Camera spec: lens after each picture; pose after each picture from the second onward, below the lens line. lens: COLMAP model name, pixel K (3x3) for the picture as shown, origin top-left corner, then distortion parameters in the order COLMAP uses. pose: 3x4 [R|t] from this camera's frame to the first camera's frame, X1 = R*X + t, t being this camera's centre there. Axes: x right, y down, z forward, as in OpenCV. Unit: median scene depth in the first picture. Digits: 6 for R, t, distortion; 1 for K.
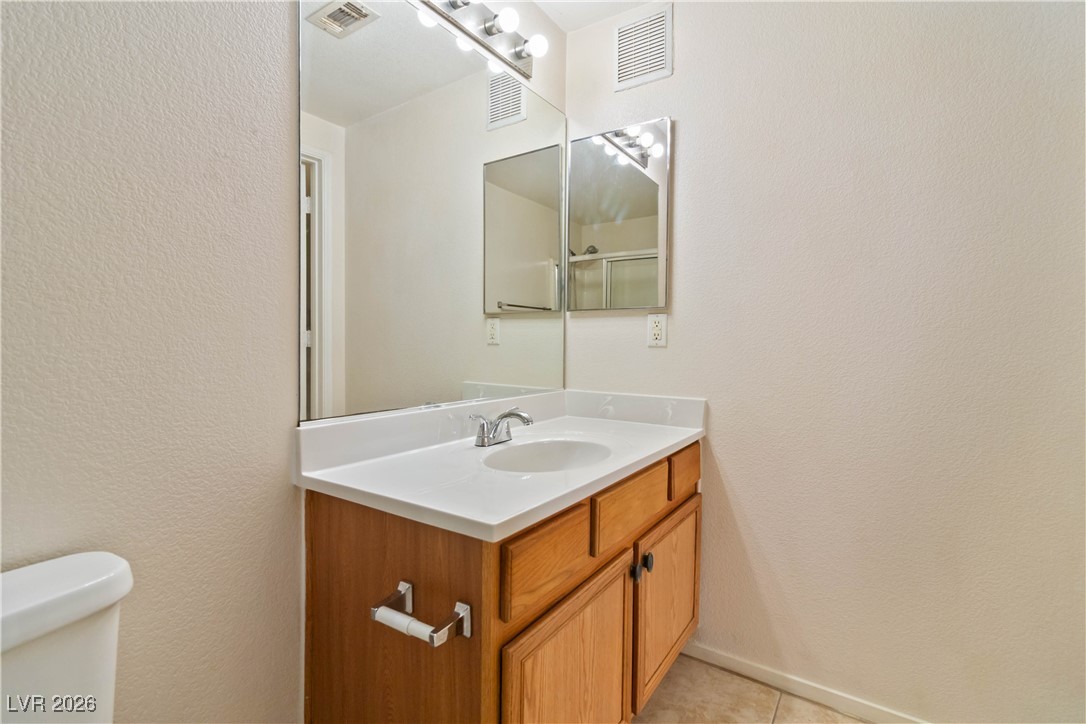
lens RADIAL K [[506.5, 0, 547.1], [0, 506.5, 341.1], [0, 0, 1]] dist [0.000228, 0.000288]
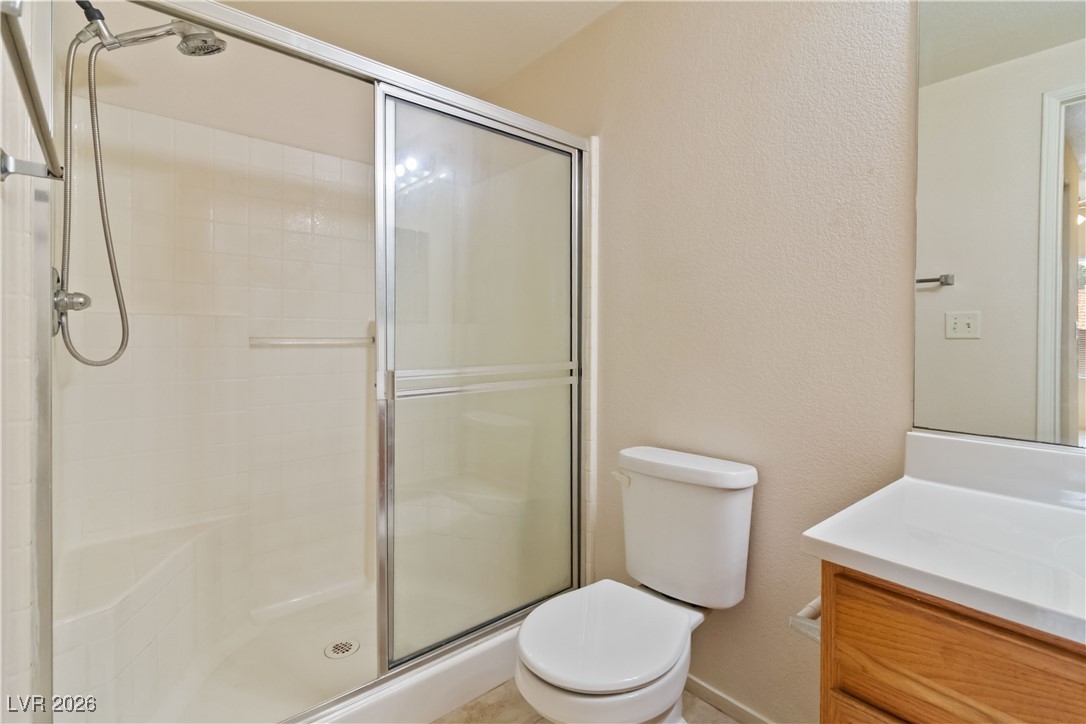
lens RADIAL K [[506.5, 0, 547.1], [0, 506.5, 341.1], [0, 0, 1]] dist [0.000228, 0.000288]
pose [[-0.278301, -0.007431, -0.960465, 0.825327], [-0.018108, 0.999833, -0.002489, -0.000058], [0.960323, 0.016699, -0.278389, 0.664317]]
